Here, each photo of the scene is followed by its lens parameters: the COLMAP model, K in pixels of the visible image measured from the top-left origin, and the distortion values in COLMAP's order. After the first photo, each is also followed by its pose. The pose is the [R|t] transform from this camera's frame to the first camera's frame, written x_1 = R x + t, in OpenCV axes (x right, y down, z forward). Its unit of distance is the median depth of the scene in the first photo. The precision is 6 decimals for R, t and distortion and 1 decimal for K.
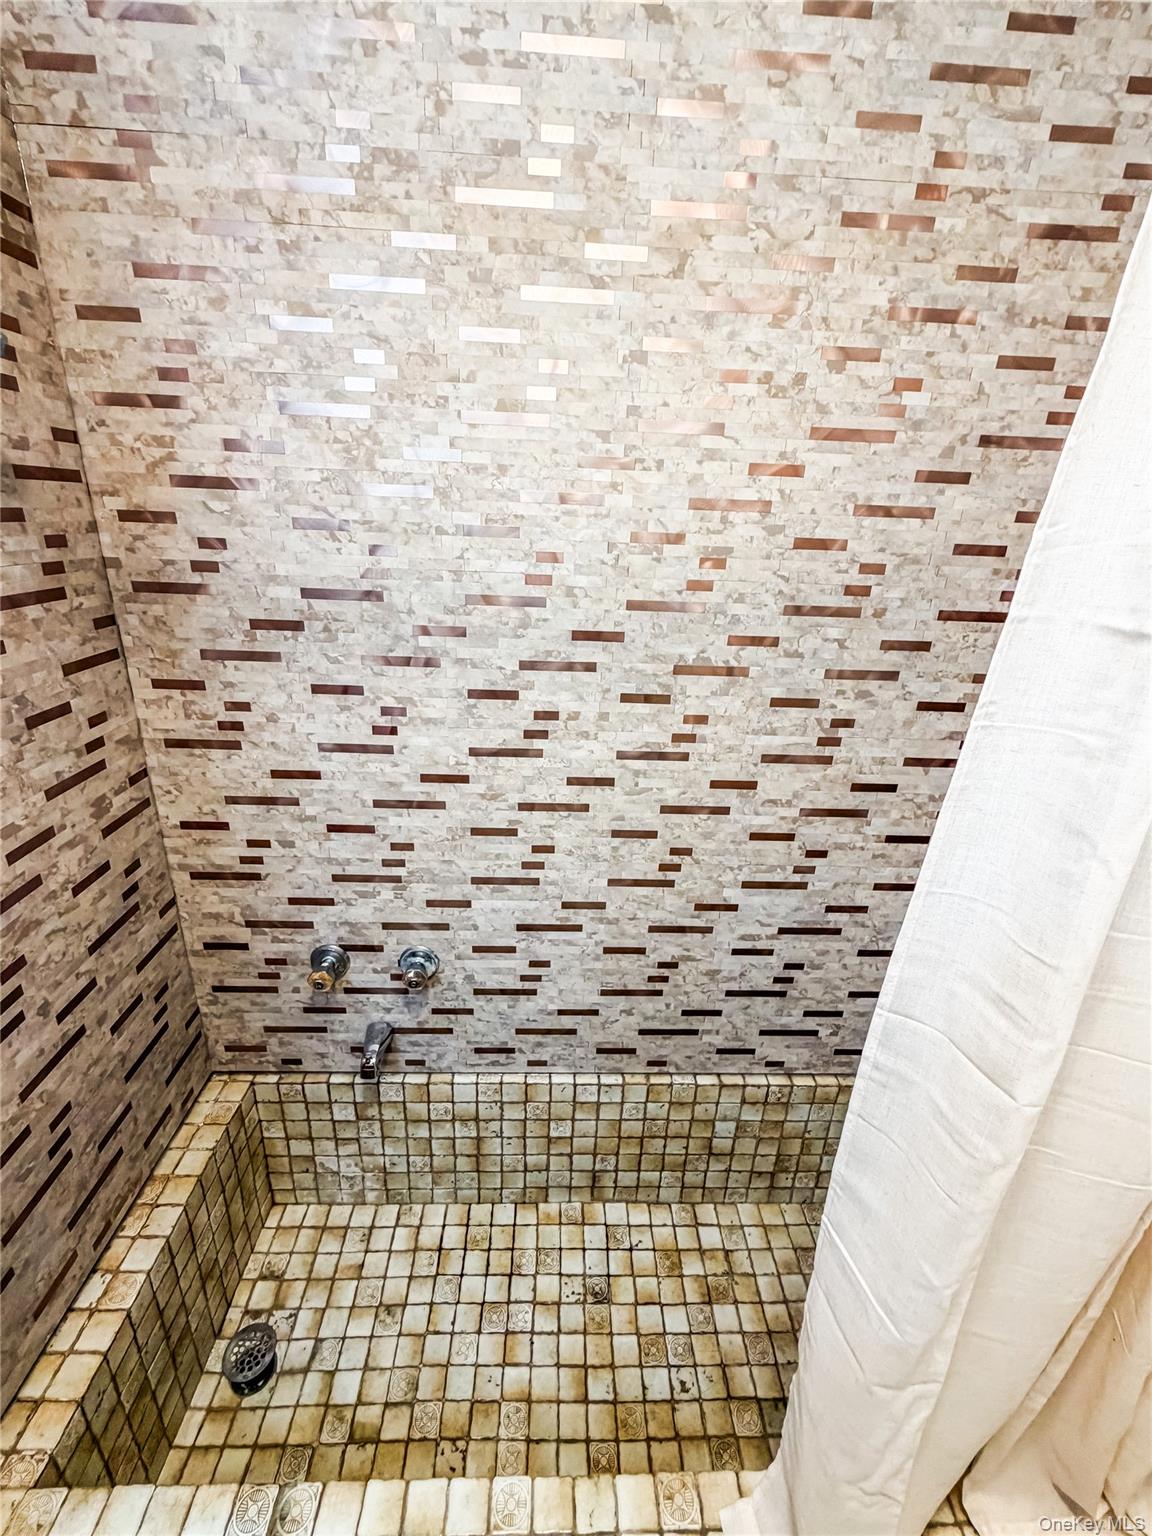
lens RADIAL K [[616.7, 0, 576.9], [0, 616.7, 797.1], [0, 0, 1]] dist [-0.000095, -0.000071]
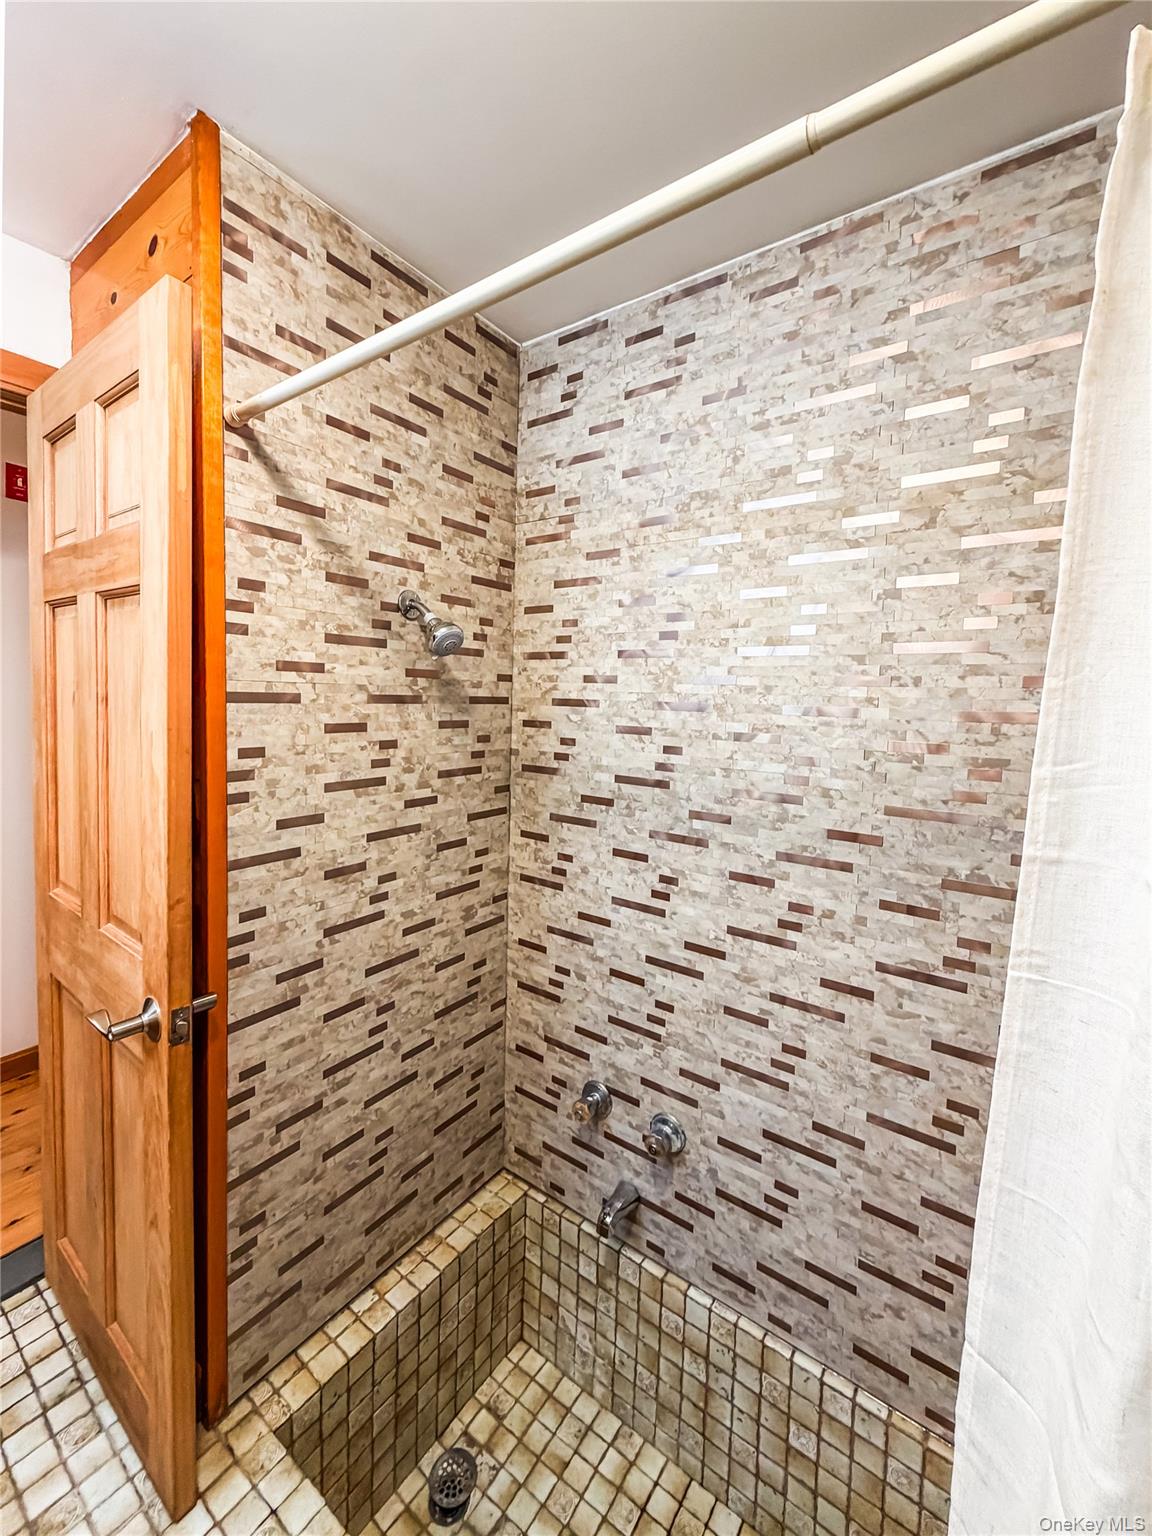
lens RADIAL K [[616.7, 0, 576.9], [0, 616.7, 797.1], [0, 0, 1]] dist [-0.000095, -0.000071]
pose [[0.792373, 0.077485, -0.605096, 0.265335], [-0.247807, 0.947259, -0.203203, -0.010434], [0.557437, 0.310960, 0.769784, -0.029724]]
